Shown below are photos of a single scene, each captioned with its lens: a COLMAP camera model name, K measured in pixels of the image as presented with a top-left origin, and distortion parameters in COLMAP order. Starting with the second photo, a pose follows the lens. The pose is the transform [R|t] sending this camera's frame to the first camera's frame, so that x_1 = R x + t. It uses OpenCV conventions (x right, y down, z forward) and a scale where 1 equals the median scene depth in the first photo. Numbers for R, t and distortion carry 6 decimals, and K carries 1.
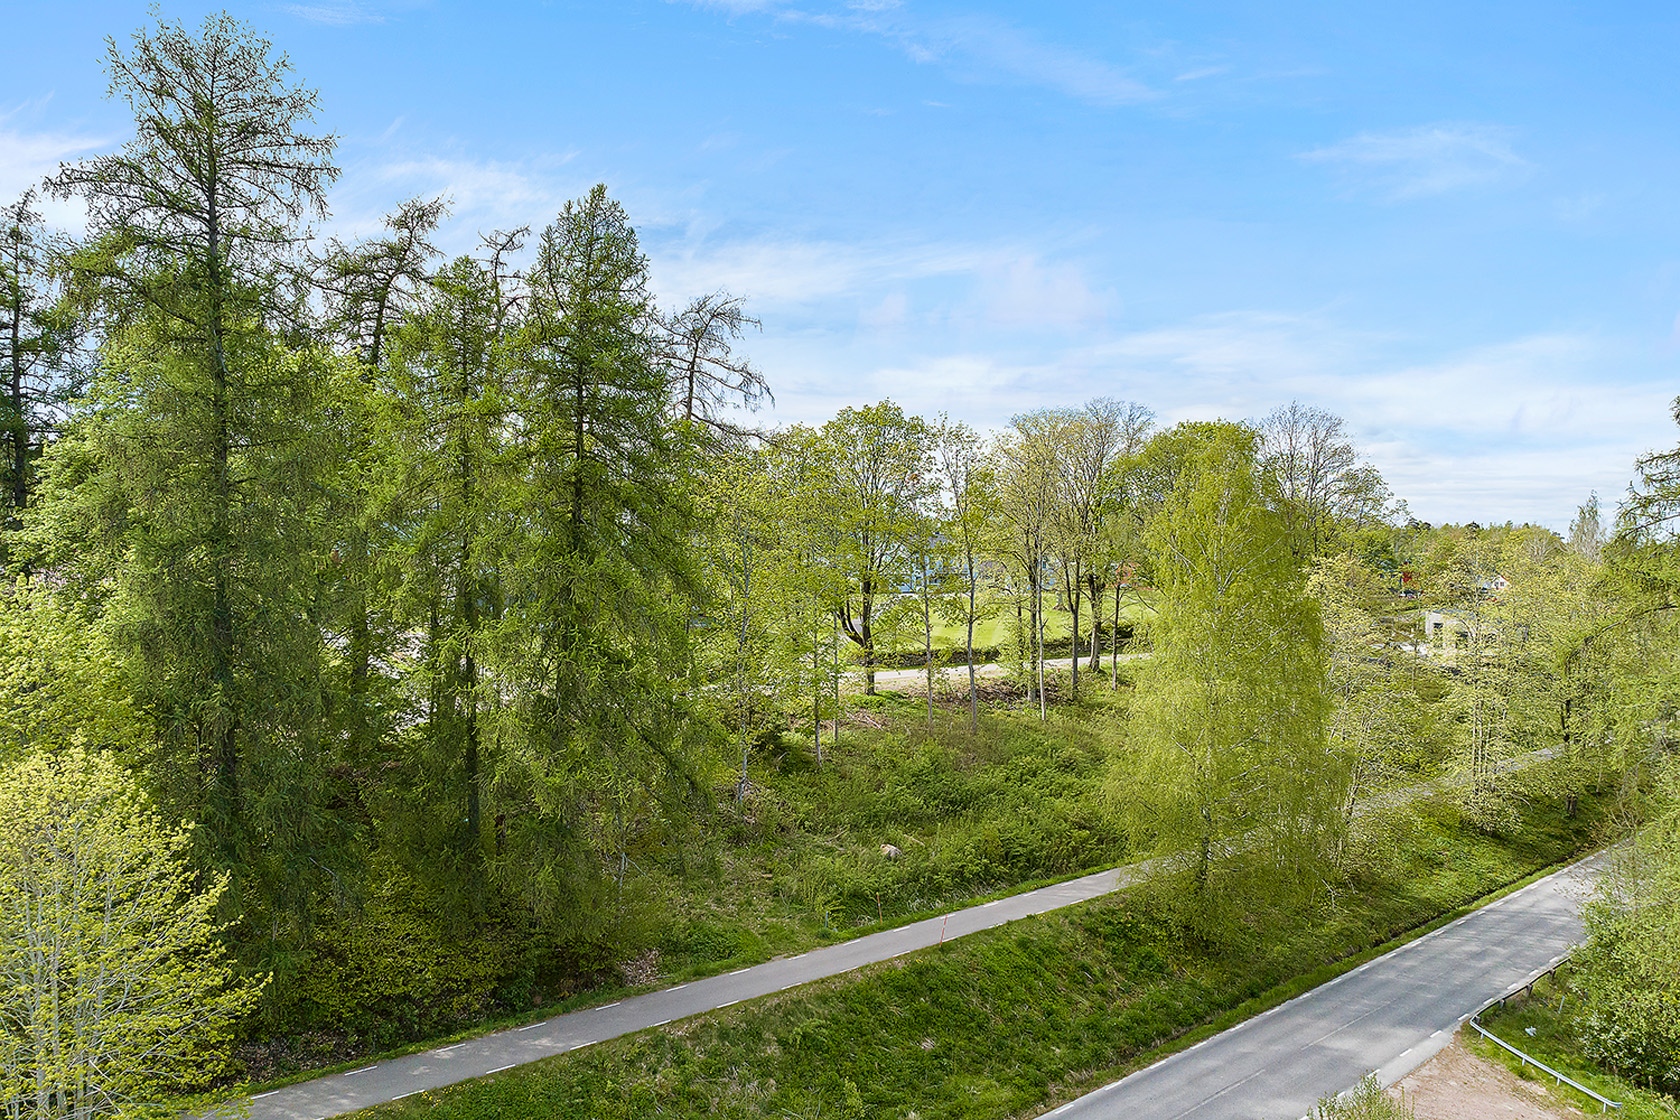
lens RADIAL K [[1128.4, 0, 838.1], [0, 1128.4, 559.0], [0, 0, 1]] dist [-0.012275, 0.015854]
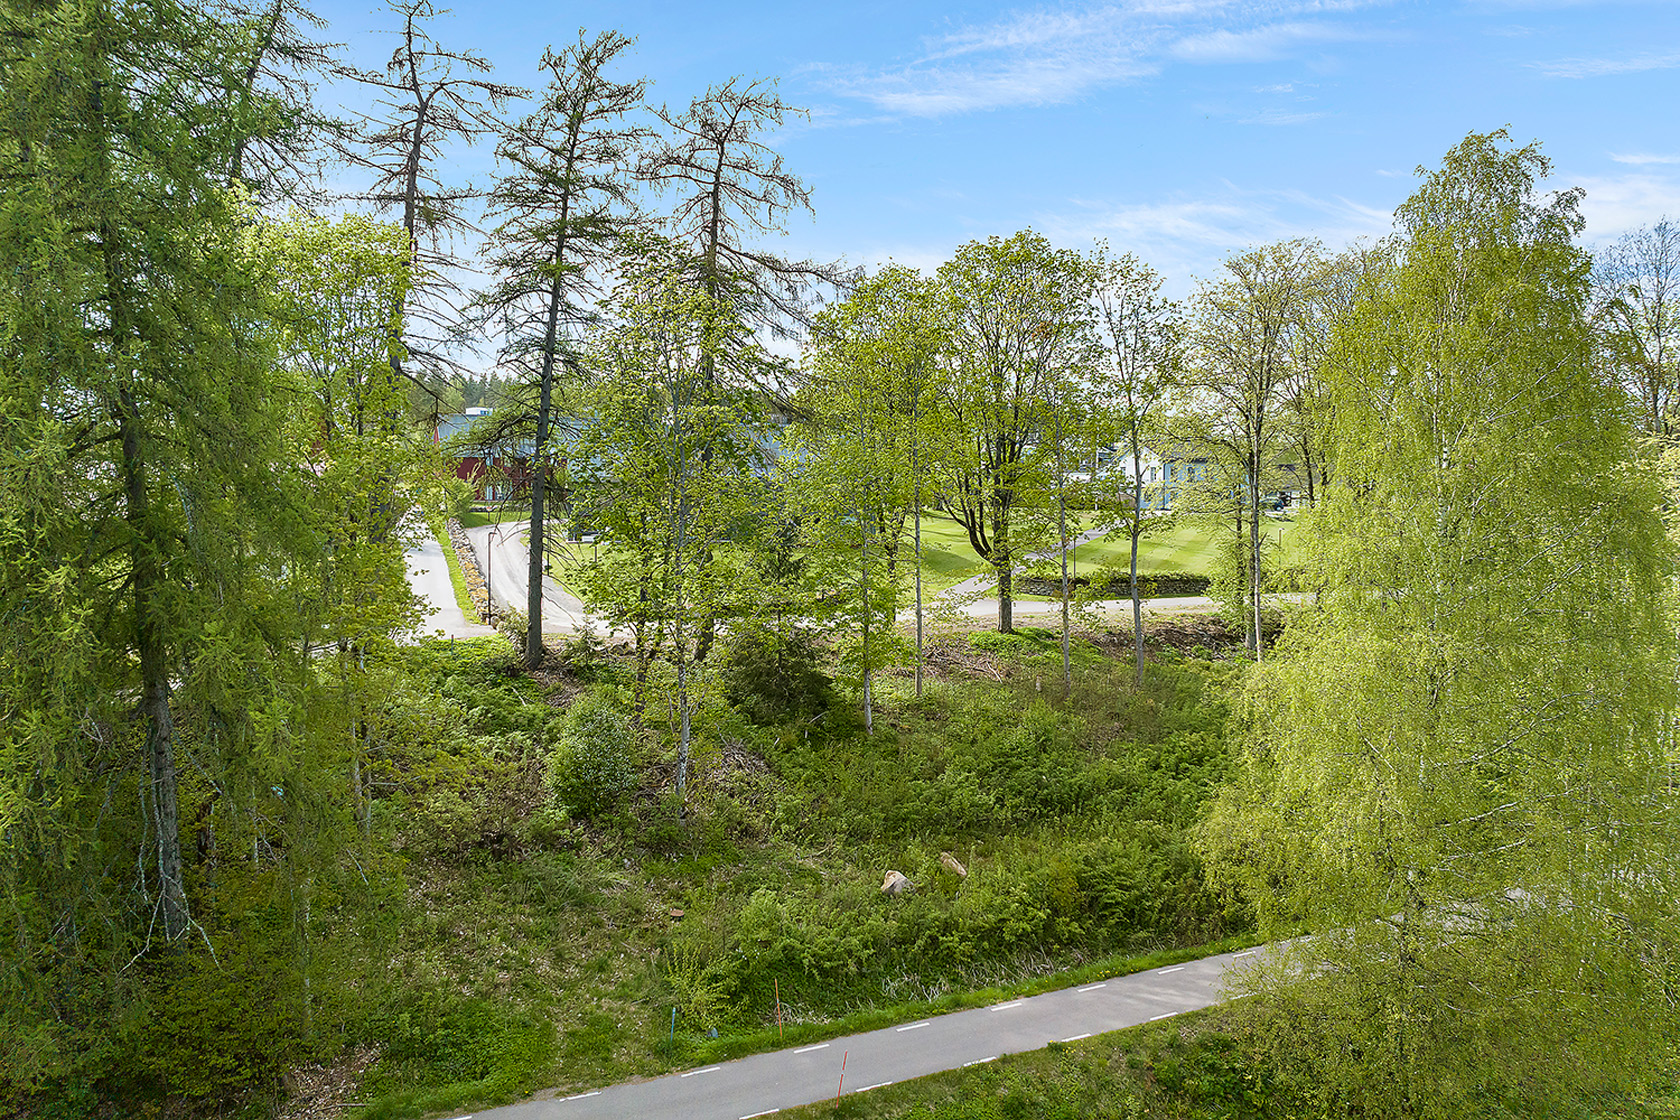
lens RADIAL K [[1128.4, 0, 896.3], [0, 1128.4, 502.4], [0, 0, 1]] dist [-0.012275, 0.015854]
pose [[0.969692, 0.005057, -0.244278, 0.163021], [-0.001747, 0.999904, 0.013763, 0.029421], [0.244324, -0.012919, 0.969608, 0.316258]]
